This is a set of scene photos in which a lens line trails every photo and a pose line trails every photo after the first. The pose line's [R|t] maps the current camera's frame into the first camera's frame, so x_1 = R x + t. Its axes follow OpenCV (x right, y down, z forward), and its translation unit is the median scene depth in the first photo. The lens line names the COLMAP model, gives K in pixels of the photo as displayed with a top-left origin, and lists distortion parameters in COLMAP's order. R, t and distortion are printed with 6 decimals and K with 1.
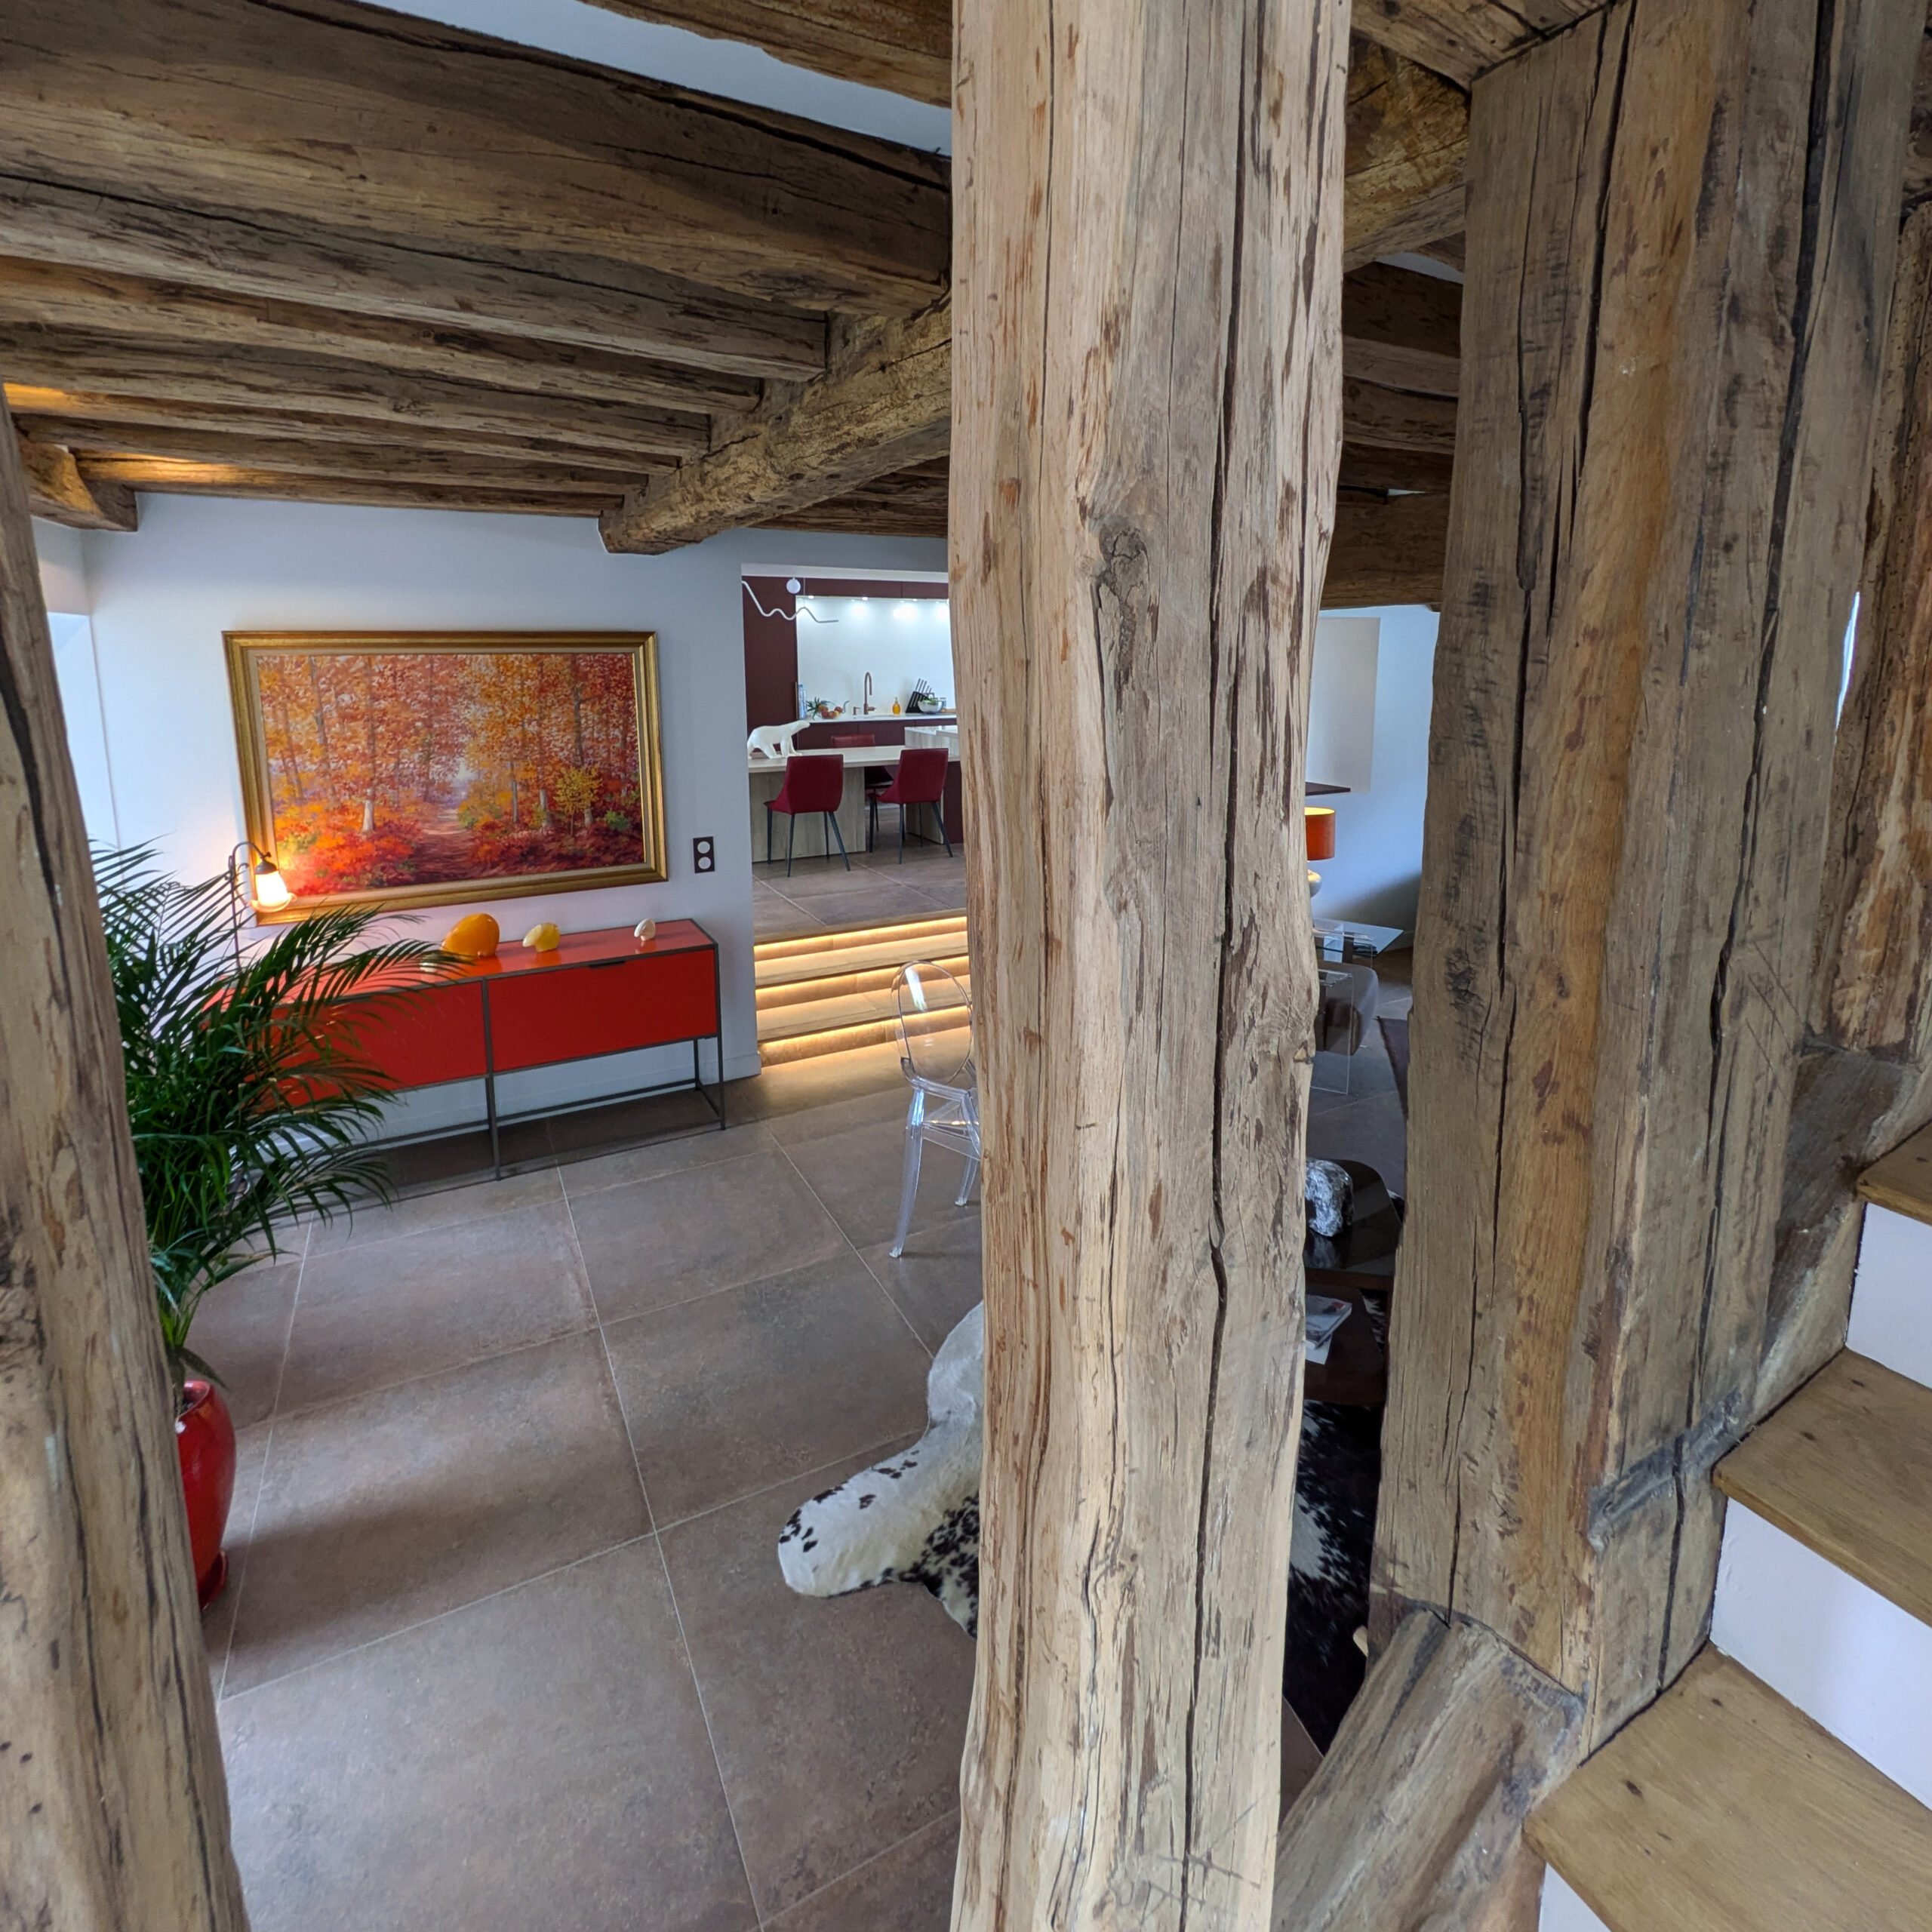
lens RADIAL K [[988.1, 0, 964.7], [0, 988.1, 809.8], [0, 0, 1]] dist [0.001350, -0.001160]
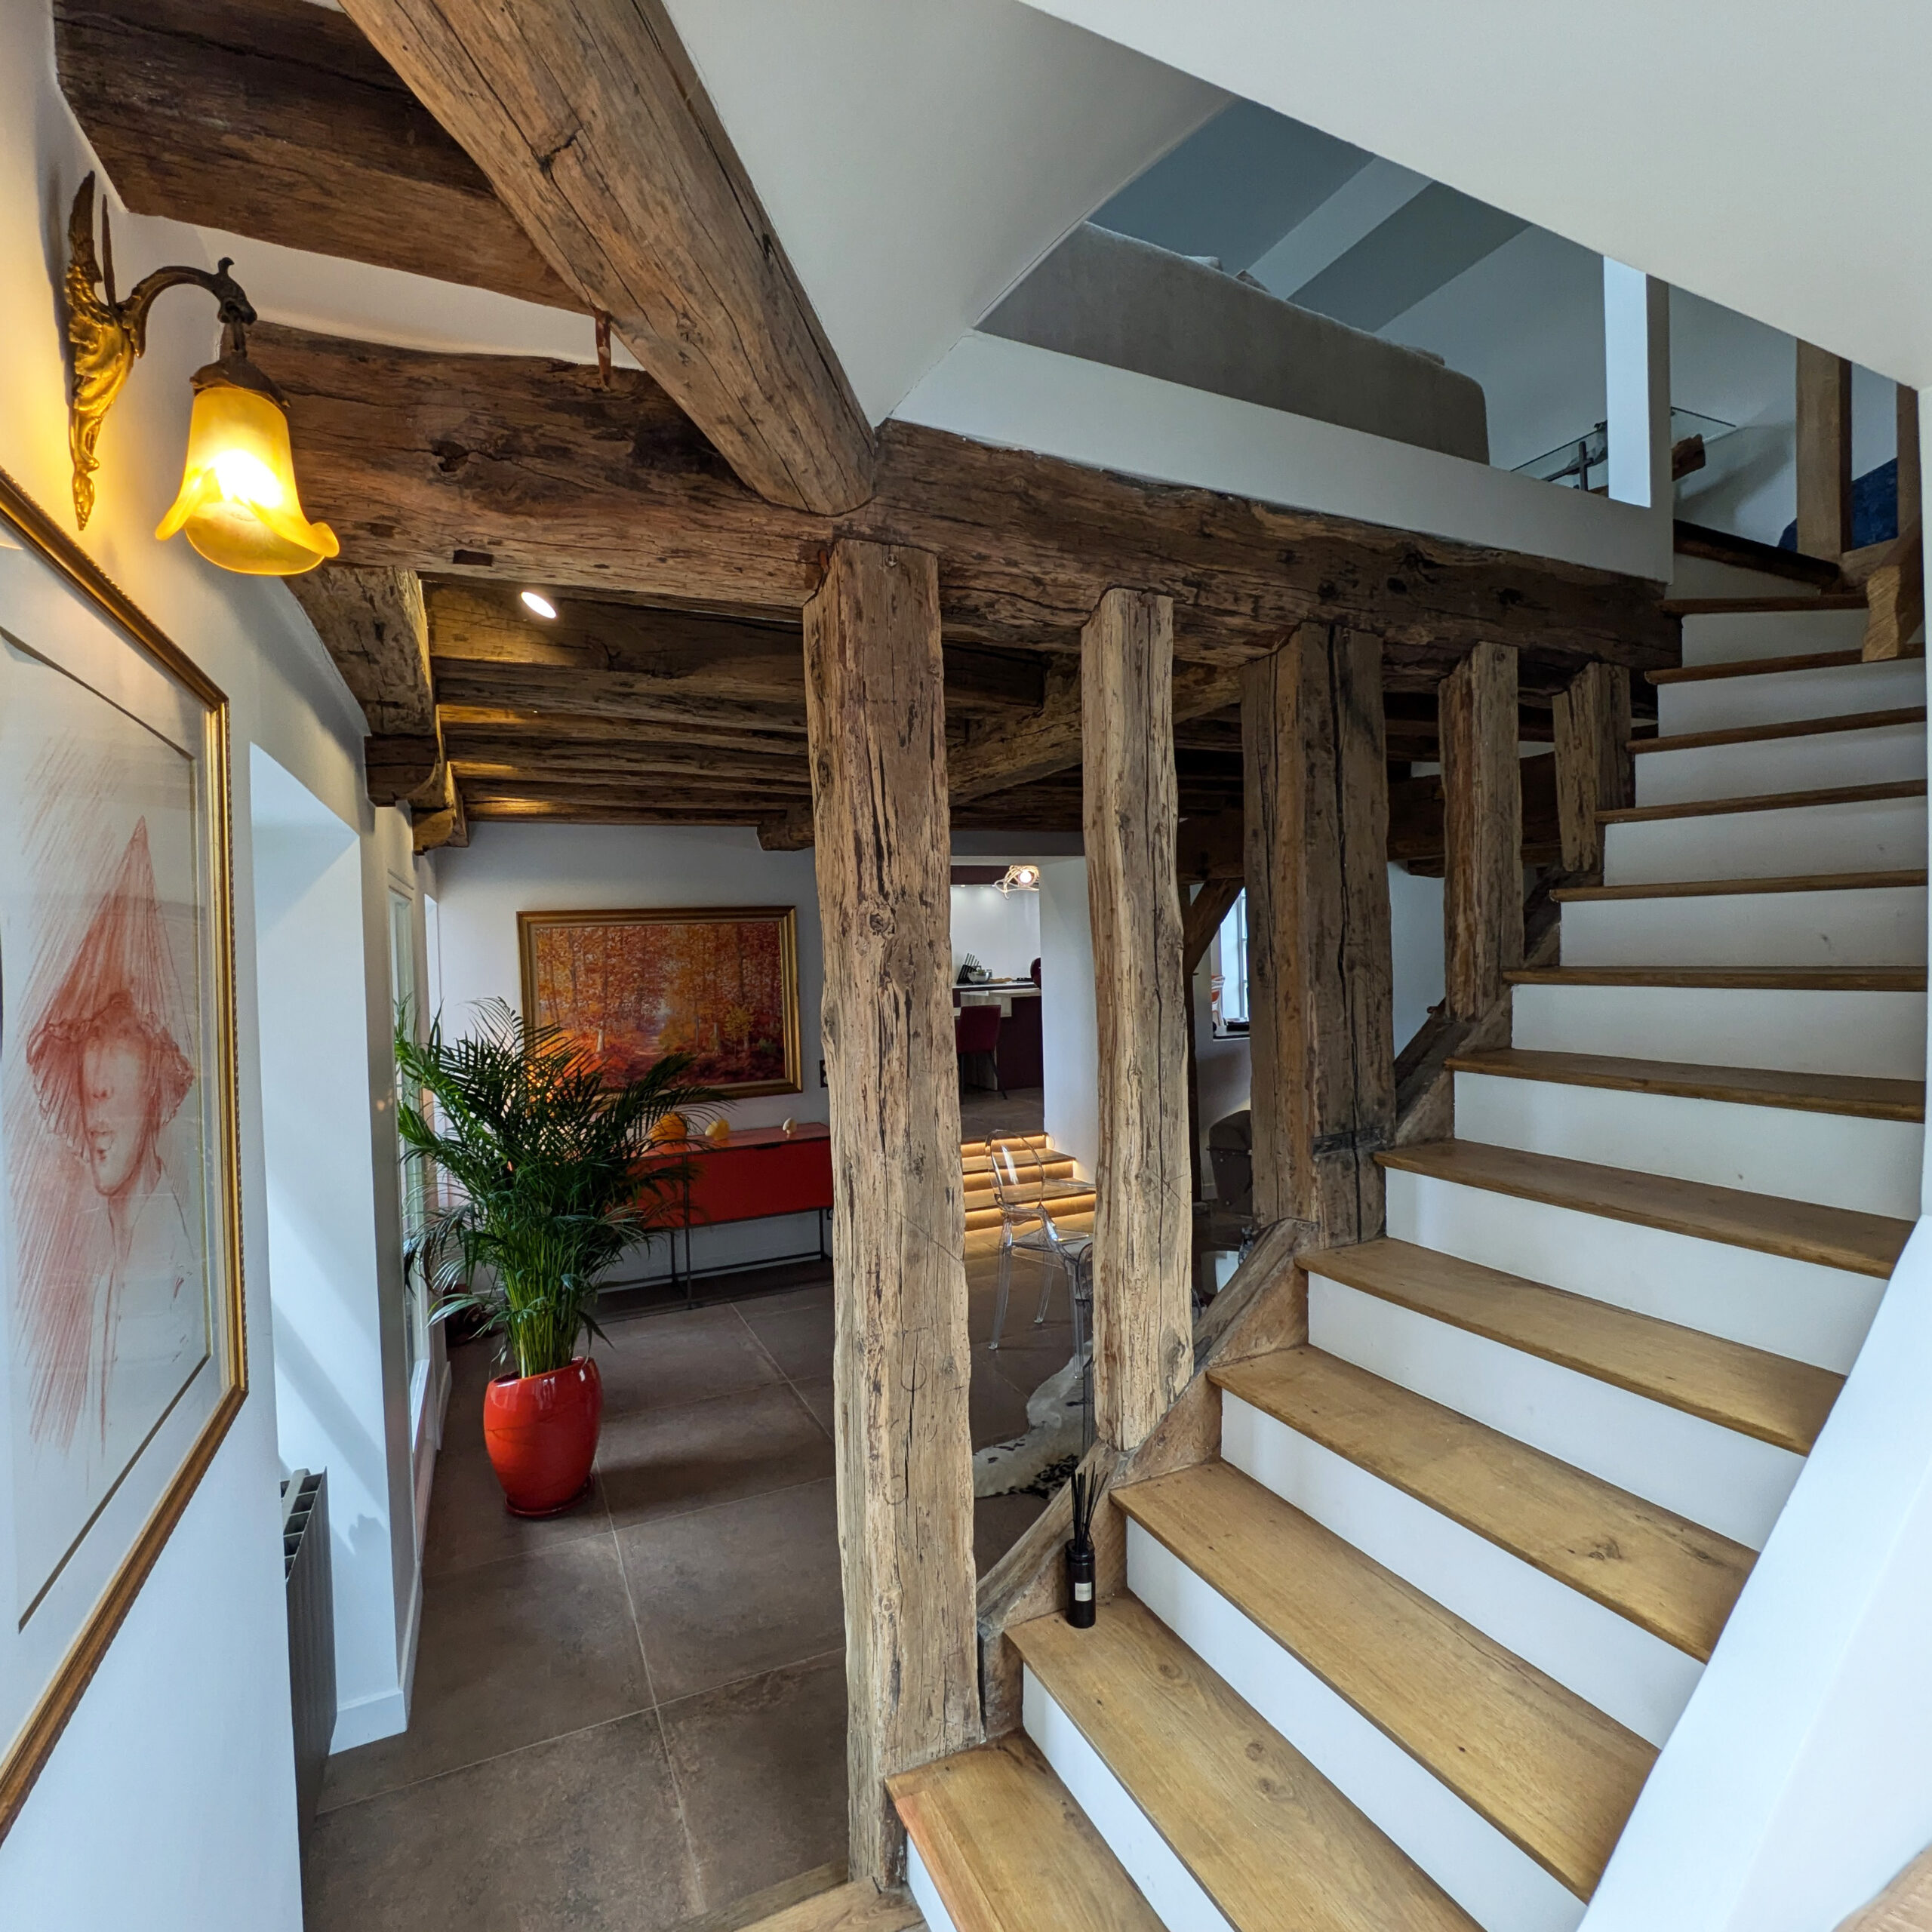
lens RADIAL K [[975.6, 0, 915.7], [0, 975.6, 972.7], [0, 0, 1]] dist [0.003579, -0.000003]
pose [[0.996179, -0.028639, -0.082512, -0.044139], [0.017793, 0.991446, -0.129301, 0.097876], [0.085509, 0.127339, 0.988166, -0.337034]]
